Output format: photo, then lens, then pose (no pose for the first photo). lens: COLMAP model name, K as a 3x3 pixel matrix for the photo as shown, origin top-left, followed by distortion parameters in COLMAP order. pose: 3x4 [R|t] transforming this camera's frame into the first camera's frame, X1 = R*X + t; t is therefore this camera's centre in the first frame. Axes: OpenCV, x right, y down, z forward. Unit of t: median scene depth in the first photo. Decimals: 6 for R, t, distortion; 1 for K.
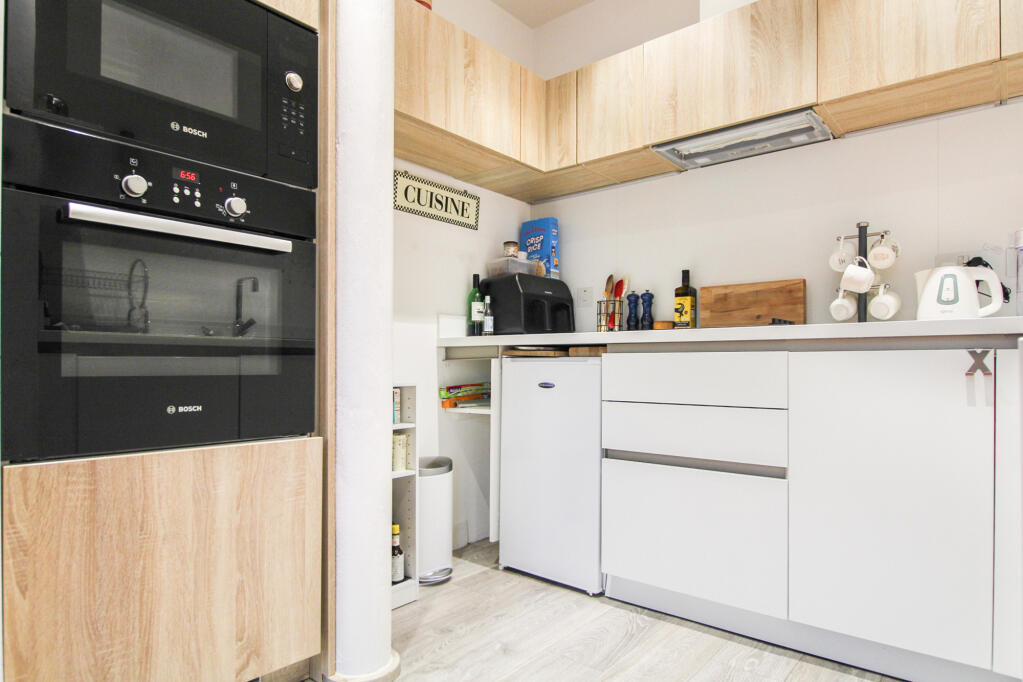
lens RADIAL K [[592.4, 0, 511.0], [0, 592.4, 365.1], [0, 0, 1]] dist [-0.002319, -0.000616]
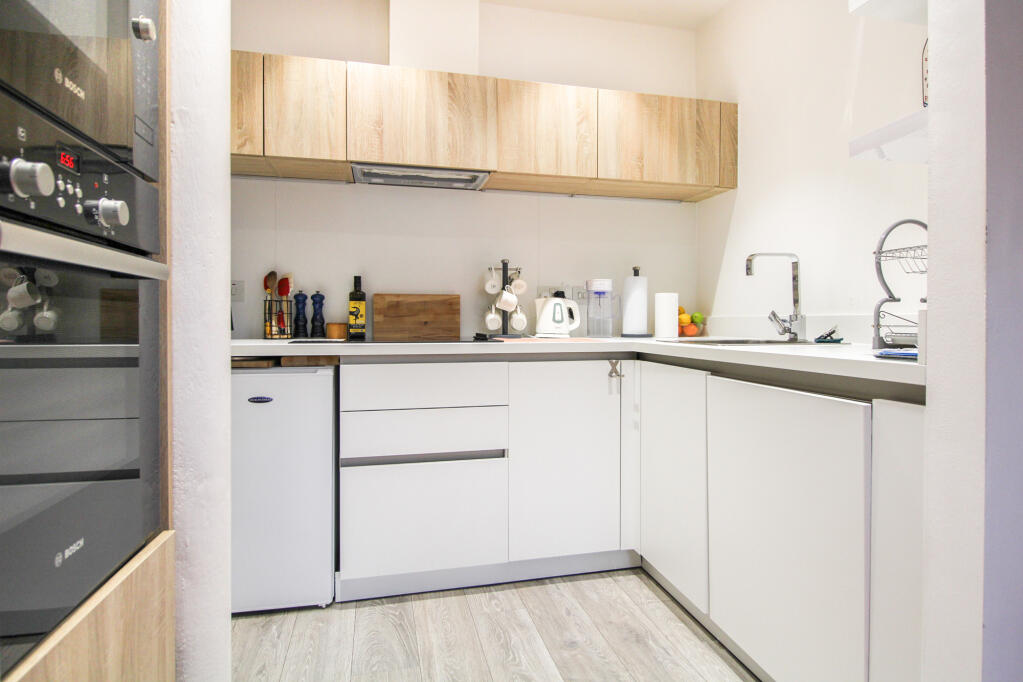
lens RADIAL K [[571.1, 0, 514.8], [0, 571.1, 327.6], [0, 0, 1]] dist [0.001534, 0.000257]
pose [[0.594103, -0.012963, 0.804284, -0.463742], [0.003034, 0.999899, 0.013875, -0.098738], [-0.804383, -0.005803, 0.594083, 0.183237]]
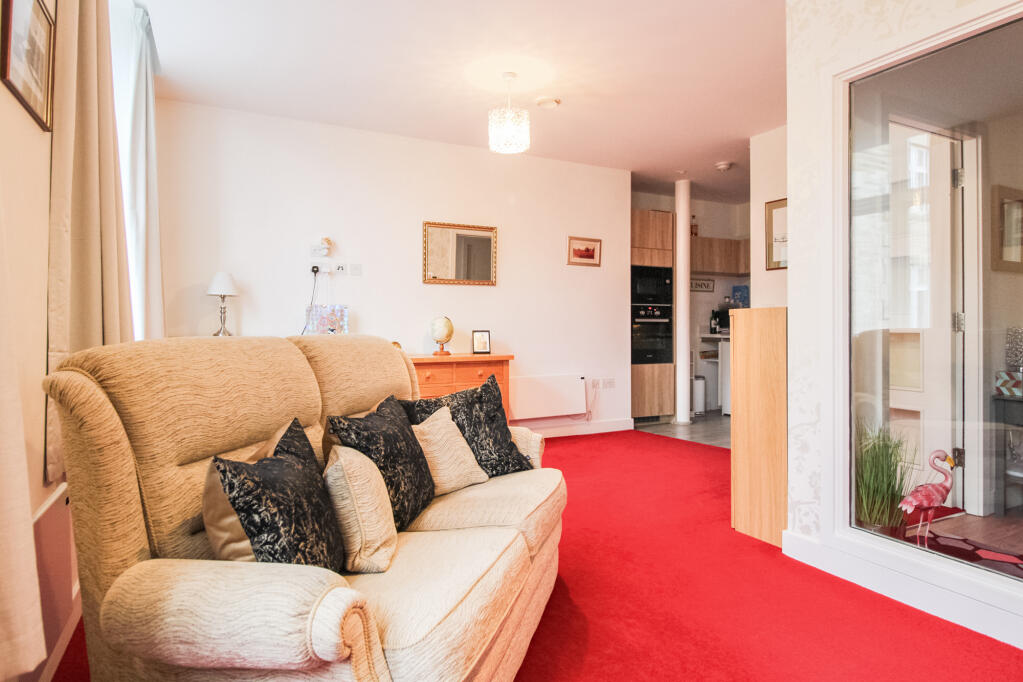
lens RADIAL K [[571.1, 0, 514.8], [0, 571.1, 327.6], [0, 0, 1]] dist [0.001534, 0.000257]
pose [[0.921125, -0.002799, -0.389256, 0.163920], [0.003708, 0.999992, 0.001583, -0.109048], [0.389248, -0.002901, 0.921128, -2.352696]]
